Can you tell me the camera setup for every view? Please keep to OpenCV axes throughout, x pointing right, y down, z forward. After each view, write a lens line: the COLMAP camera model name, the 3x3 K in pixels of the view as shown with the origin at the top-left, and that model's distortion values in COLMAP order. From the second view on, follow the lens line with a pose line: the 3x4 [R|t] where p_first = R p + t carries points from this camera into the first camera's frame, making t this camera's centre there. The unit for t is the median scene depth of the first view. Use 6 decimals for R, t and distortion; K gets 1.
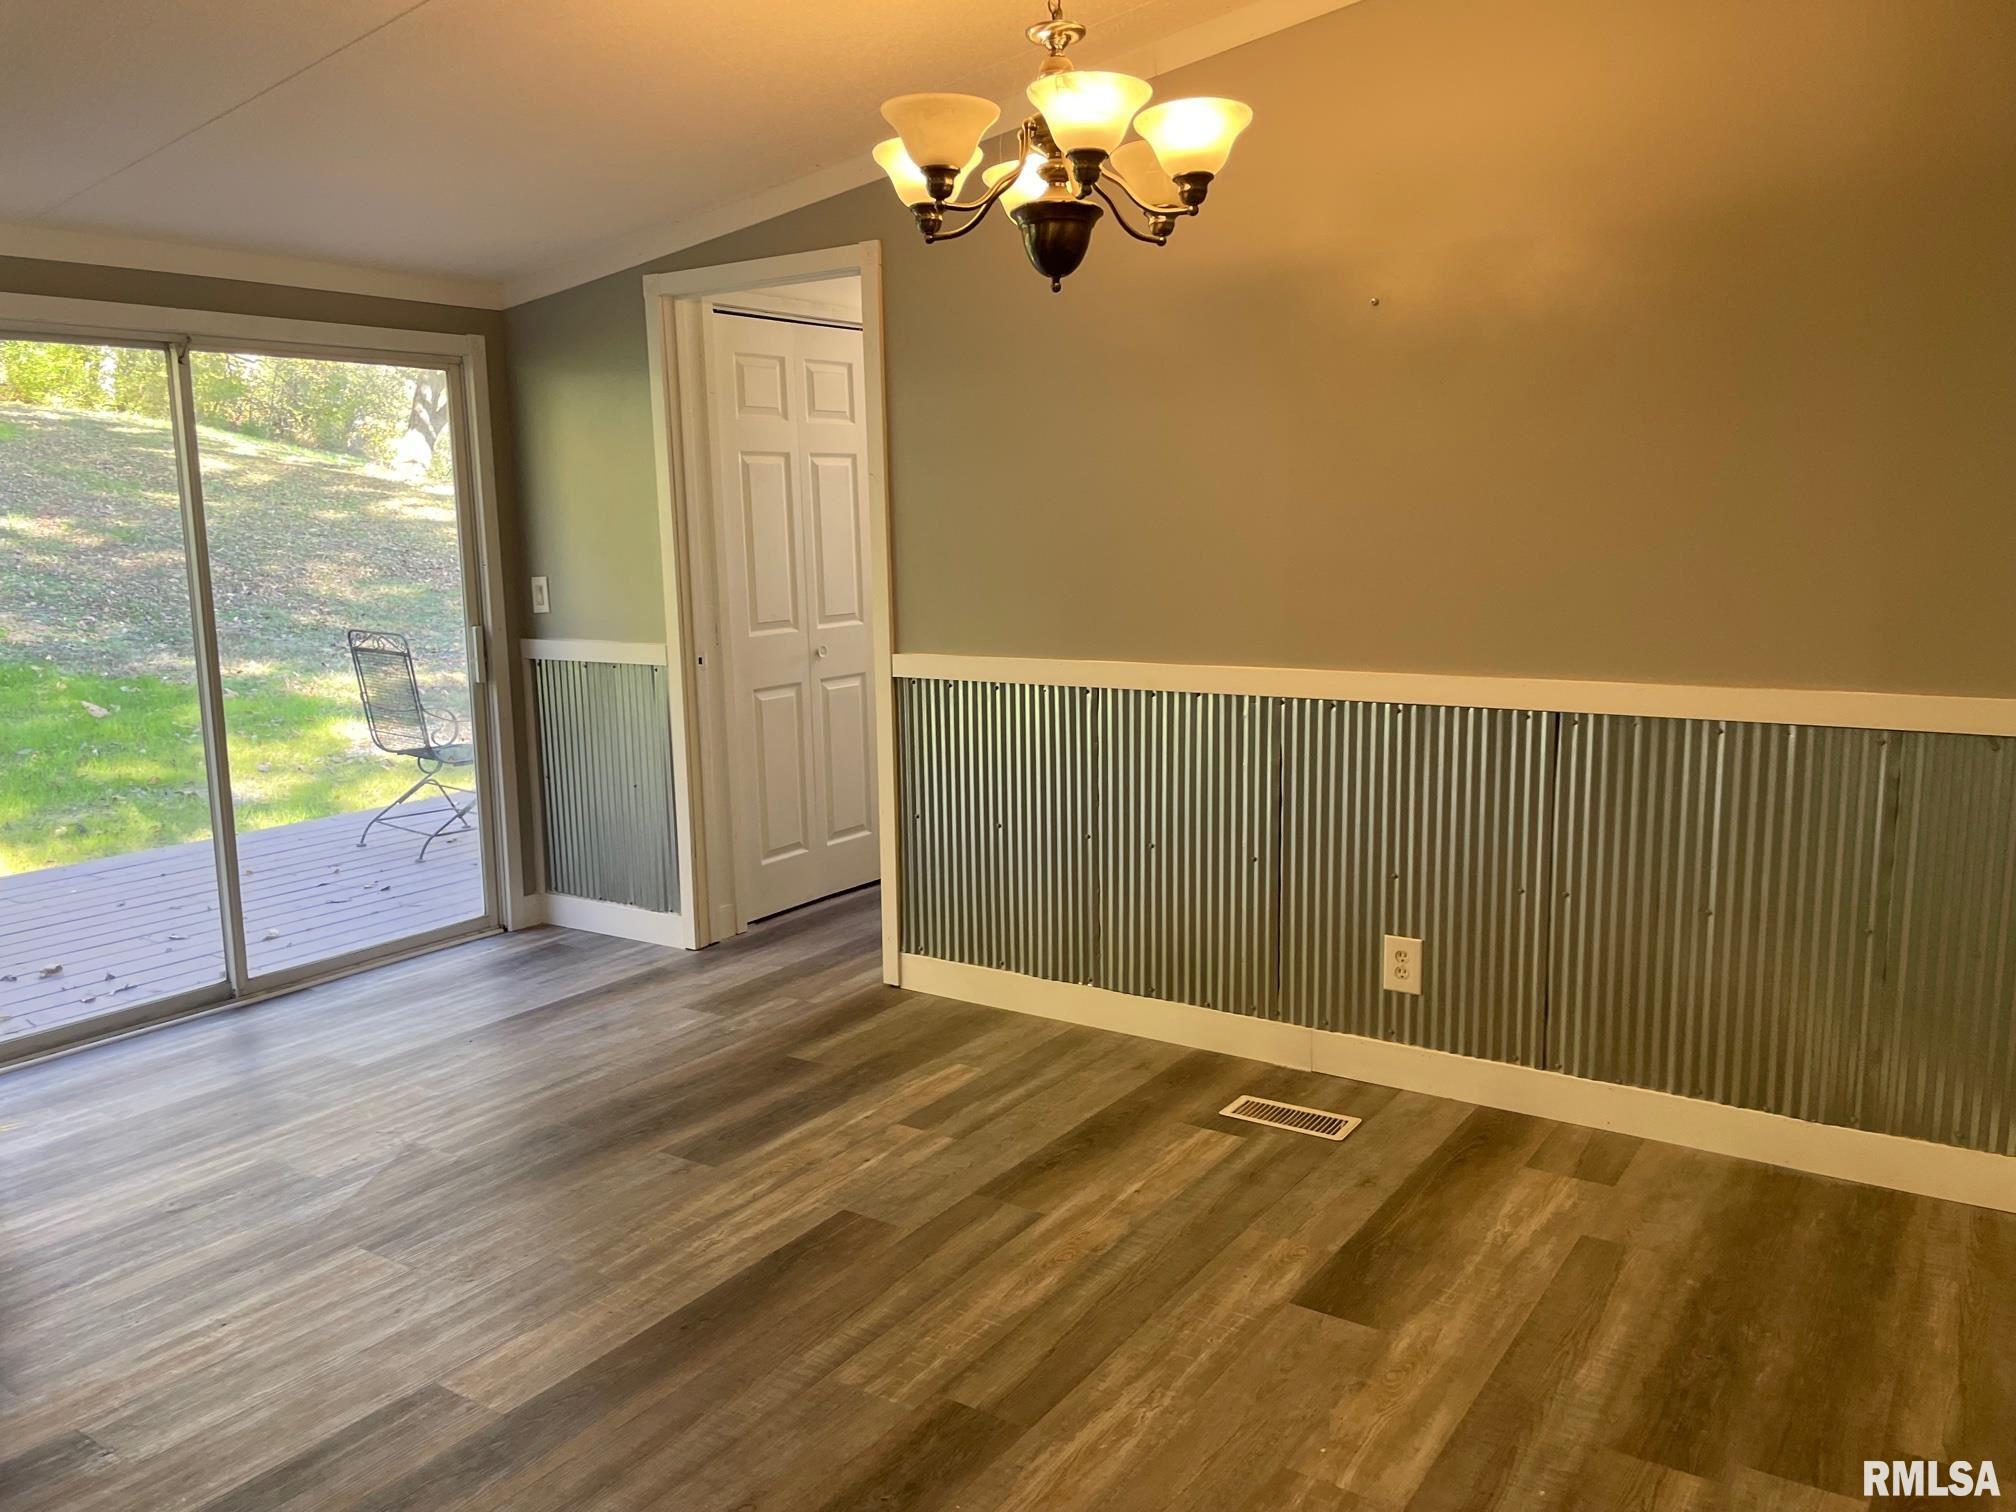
lens RADIAL K [[1543.1, 0, 1009.0], [0, 1543.1, 745.0], [0, 0, 1]] dist [0.086343, -0.119650]
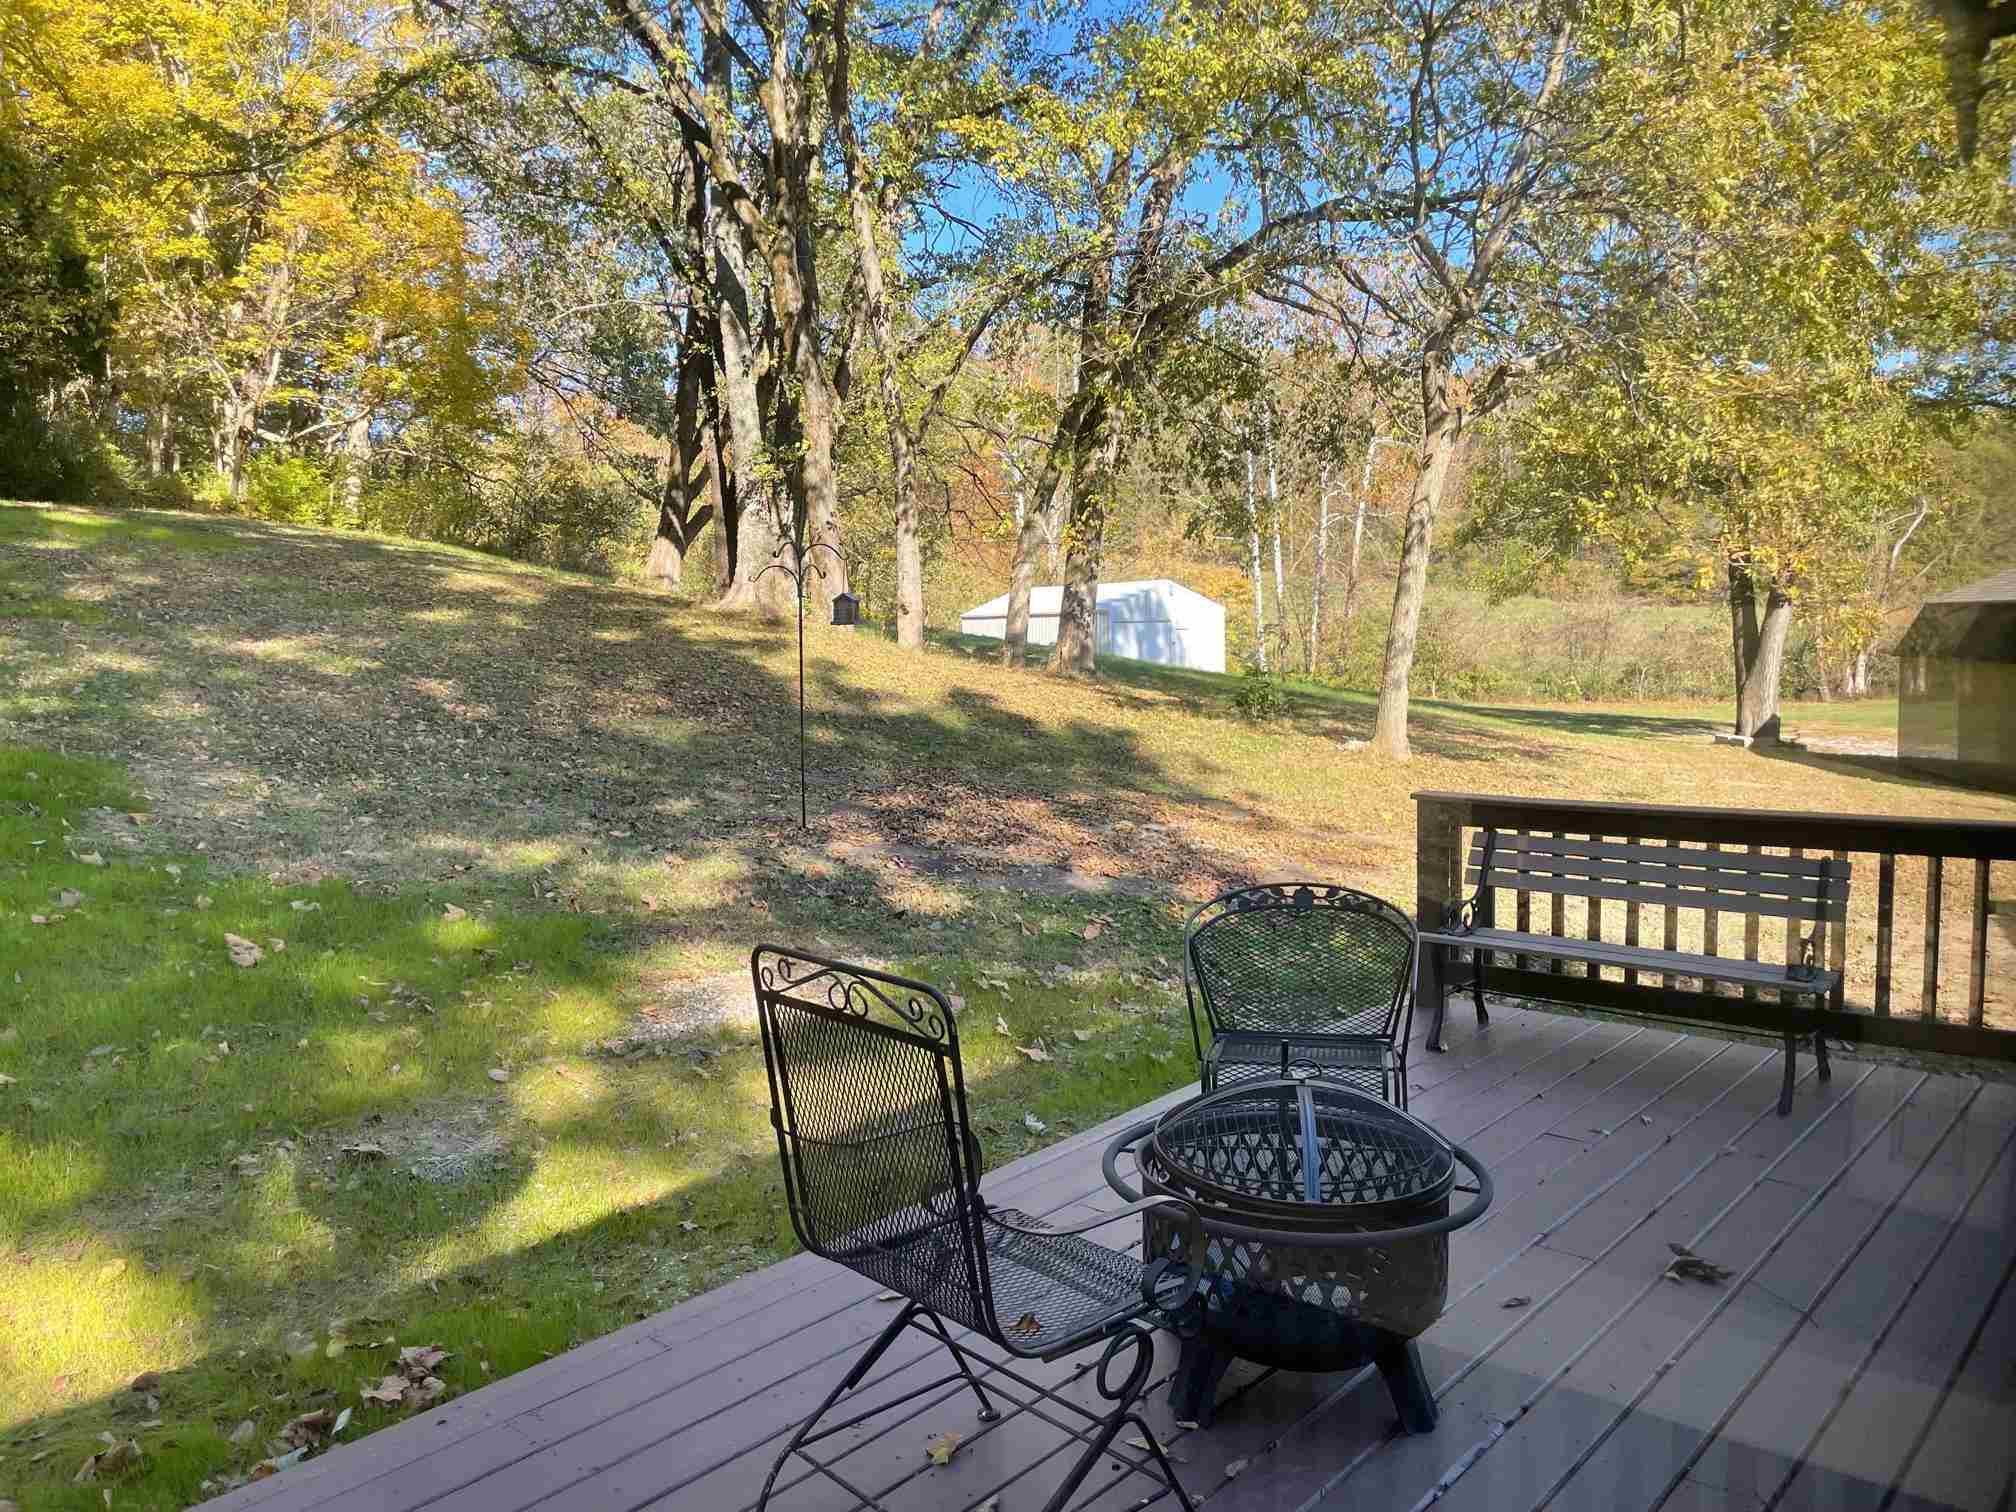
lens RADIAL K [[1543.1, 0, 1009.0], [0, 1543.1, 745.0], [0, 0, 1]] dist [0.086343, -0.119650]
pose [[0.991934, -0.008970, -0.126440, -0.098075], [0.000139, 0.997569, -0.069679, -0.028550], [0.126757, 0.069099, 0.989524, 0.202393]]
